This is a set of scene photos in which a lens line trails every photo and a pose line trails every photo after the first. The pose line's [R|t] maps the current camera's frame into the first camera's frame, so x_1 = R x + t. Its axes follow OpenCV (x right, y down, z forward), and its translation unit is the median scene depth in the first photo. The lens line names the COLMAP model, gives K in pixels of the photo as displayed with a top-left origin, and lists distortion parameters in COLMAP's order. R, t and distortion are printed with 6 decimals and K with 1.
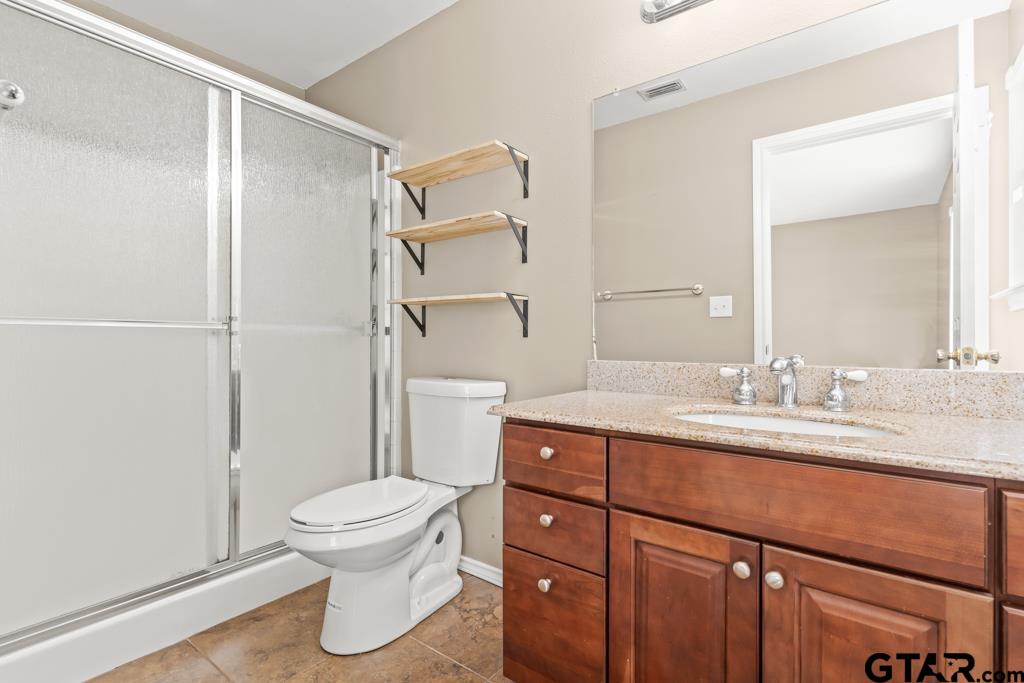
lens RADIAL K [[489.6, 0, 506.2], [0, 489.6, 337.1], [0, 0, 1]] dist [0.001770, 0.001289]
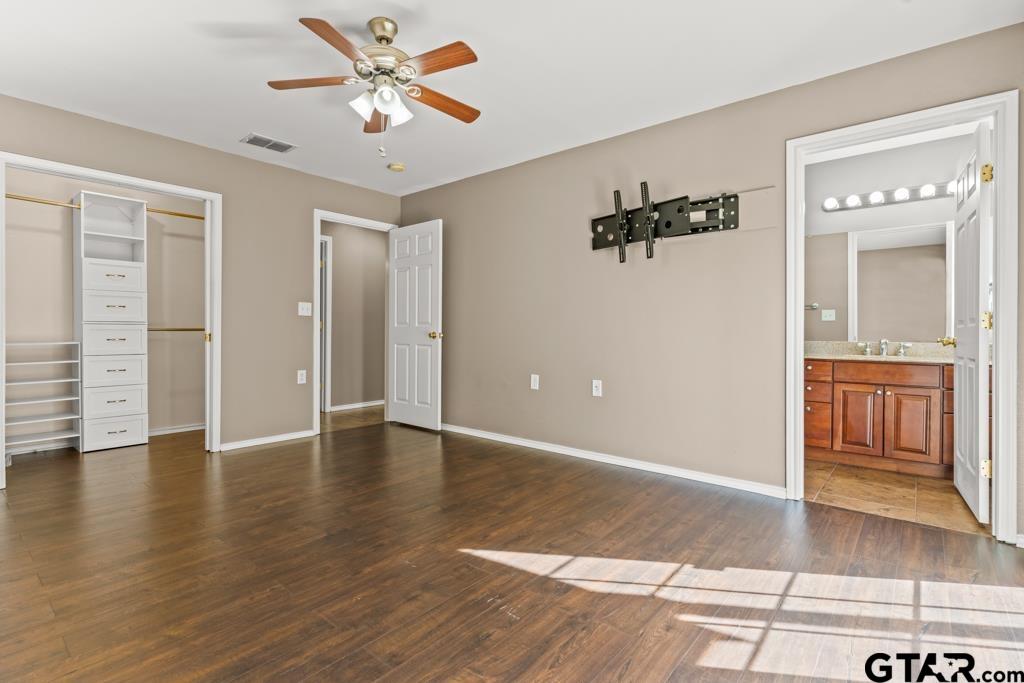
lens RADIAL K [[489.6, 0, 506.2], [0, 489.6, 337.1], [0, 0, 1]] dist [0.001770, 0.001289]
pose [[0.999324, 0.002939, -0.036634, -1.678060], [-0.002364, 0.999874, 0.015714, -0.012491], [0.036676, -0.015617, 0.999205, -2.145243]]
